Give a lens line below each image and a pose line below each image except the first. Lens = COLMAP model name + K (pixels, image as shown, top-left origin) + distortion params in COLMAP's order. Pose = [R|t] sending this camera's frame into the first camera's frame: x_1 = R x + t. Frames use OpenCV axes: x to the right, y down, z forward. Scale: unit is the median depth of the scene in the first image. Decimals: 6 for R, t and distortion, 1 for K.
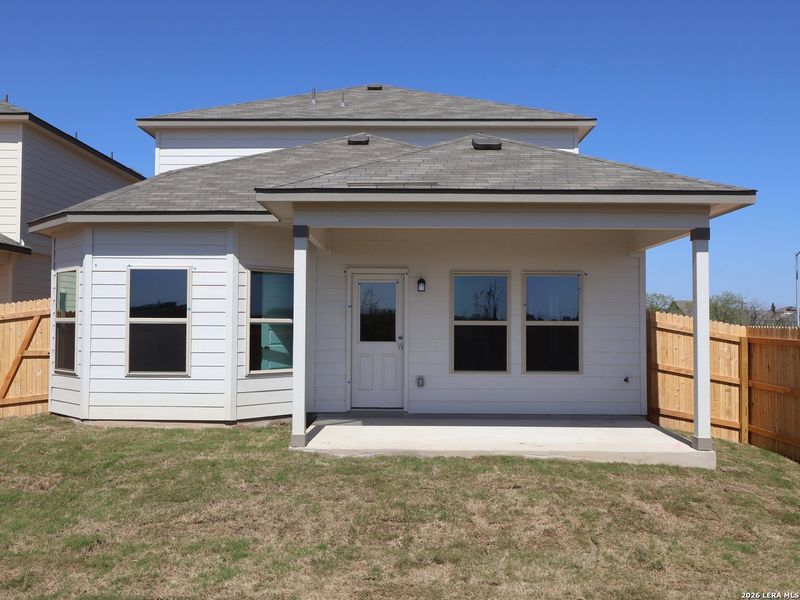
lens RADIAL K [[716.5, 0, 400.0], [0, 716.5, 297.0], [0, 0, 1]] dist [0.005554, 0.000000]
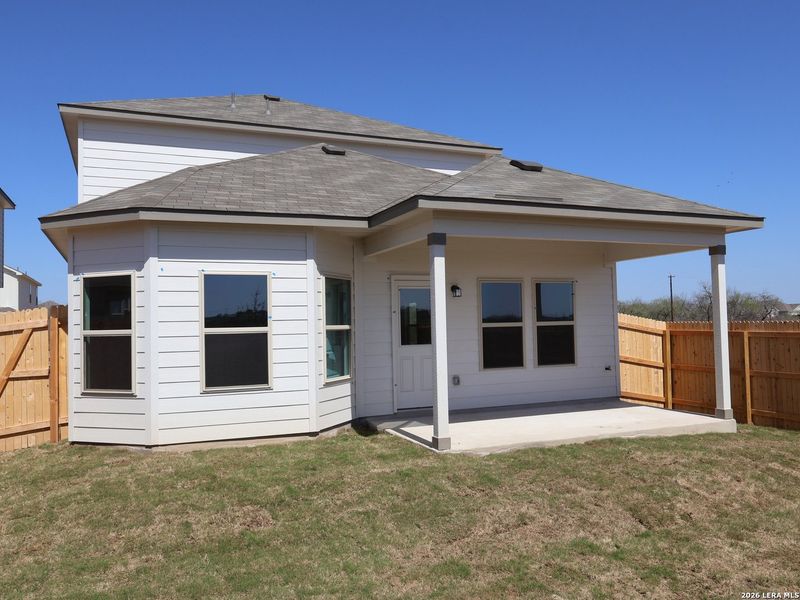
lens RADIAL K [[652.4, 0, 399.2], [0, 652.4, 298.2], [0, 0, 1]] dist [-0.002945, -0.009165]
pose [[0.911992, -0.008016, 0.410130, -0.453633], [0.010259, 0.999942, -0.003268, -0.003204], [-0.410080, 0.007188, 0.912021, 0.138928]]
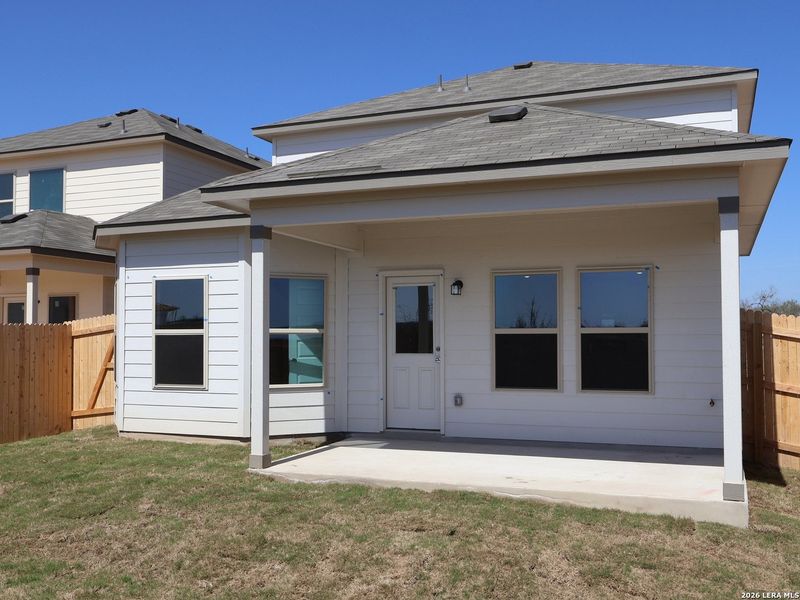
lens RADIAL K [[772.3, 0, 428.2], [0, 772.3, 314.0], [0, 0, 1]] dist [0.009563, 0.000000]
pose [[0.940569, -0.018396, -0.339103, 0.311614], [0.021262, 0.999763, 0.004737, 0.009751], [0.338935, -0.011665, 0.940737, 0.117654]]
